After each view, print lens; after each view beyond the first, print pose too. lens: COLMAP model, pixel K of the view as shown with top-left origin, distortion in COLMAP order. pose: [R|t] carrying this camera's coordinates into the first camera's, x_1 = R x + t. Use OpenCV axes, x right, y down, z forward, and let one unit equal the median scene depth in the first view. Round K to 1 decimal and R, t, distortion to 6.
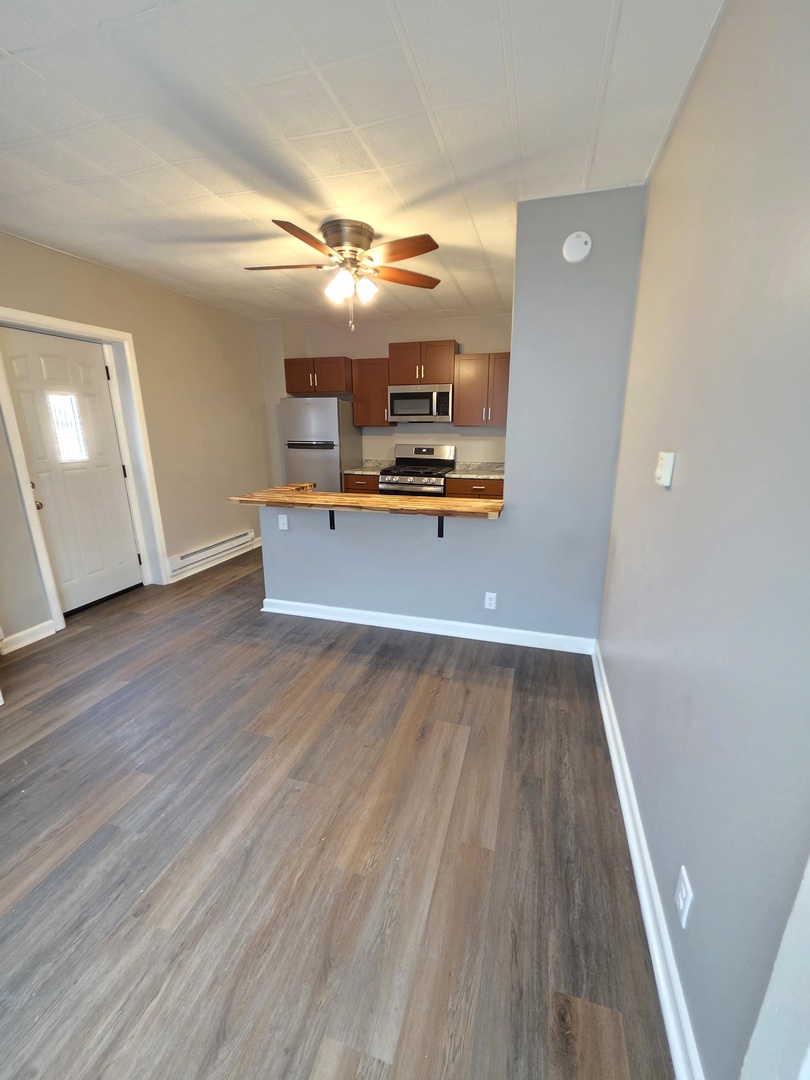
lens RADIAL K [[436.4, 0, 414.1], [0, 436.4, 544.3], [0, 0, 1]] dist [0.000824, -0.000669]
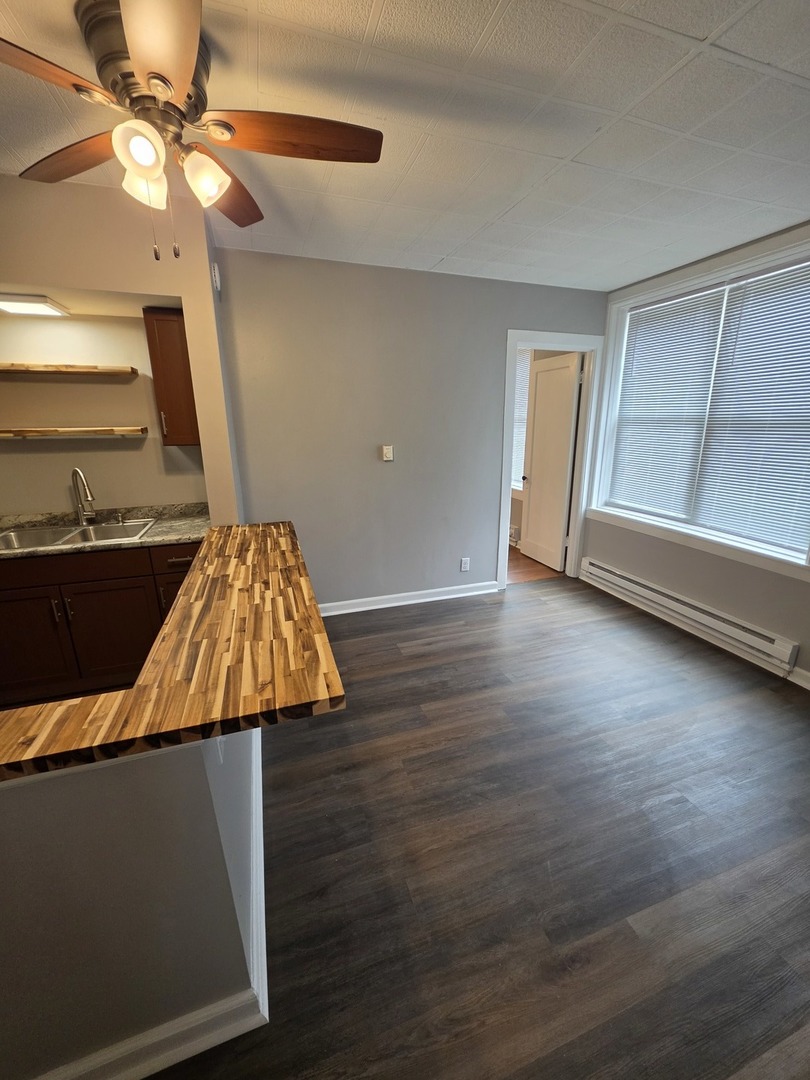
lens RADIAL K [[436.4, 0, 414.1], [0, 436.4, 537.5], [0, 0, 1]] dist [0.000824, -0.000669]
pose [[-0.579198, -0.208264, 0.788134, -0.683238], [0.223771, 0.889056, 0.399381, -0.322549], [-0.783873, 0.407682, -0.468336, 1.047409]]
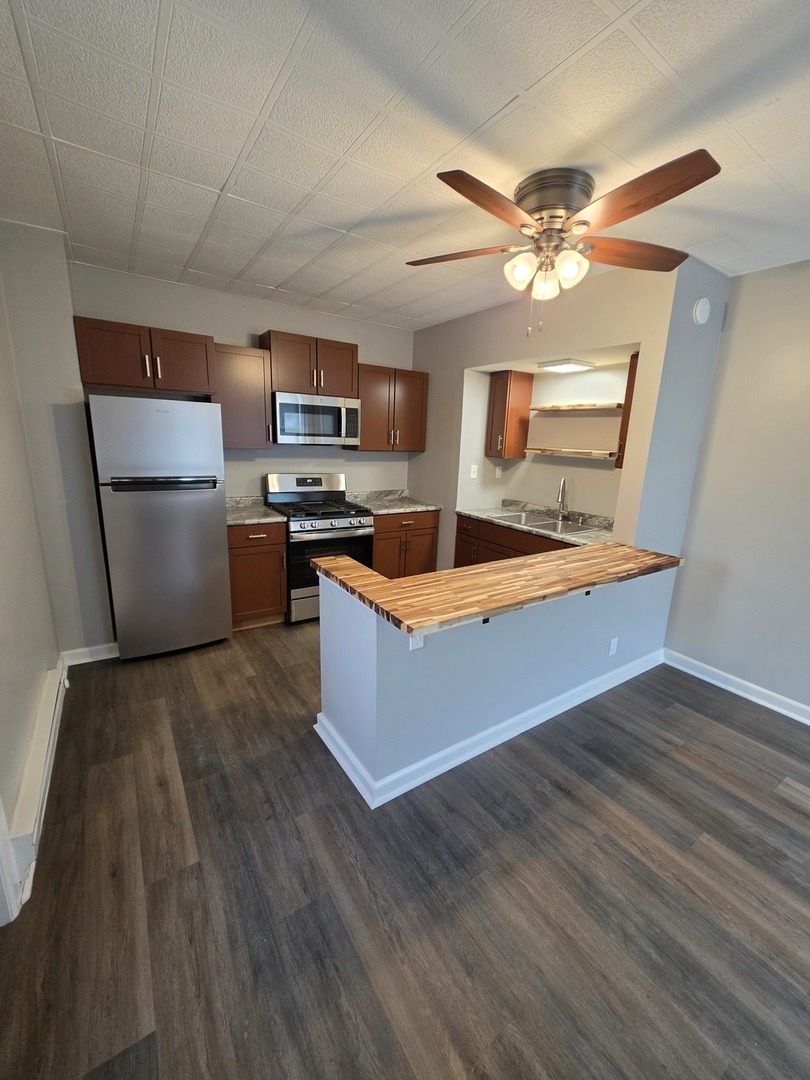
lens RADIAL K [[436.4, 0, 414.1], [0, 436.4, 536.0], [0, 0, 1]] dist [0.000824, -0.000669]
pose [[0.636827, -0.148239, 0.756622, -0.767678], [0.167633, 0.984488, 0.051791, -0.224814], [-0.752563, 0.093853, 0.651798, 0.662024]]
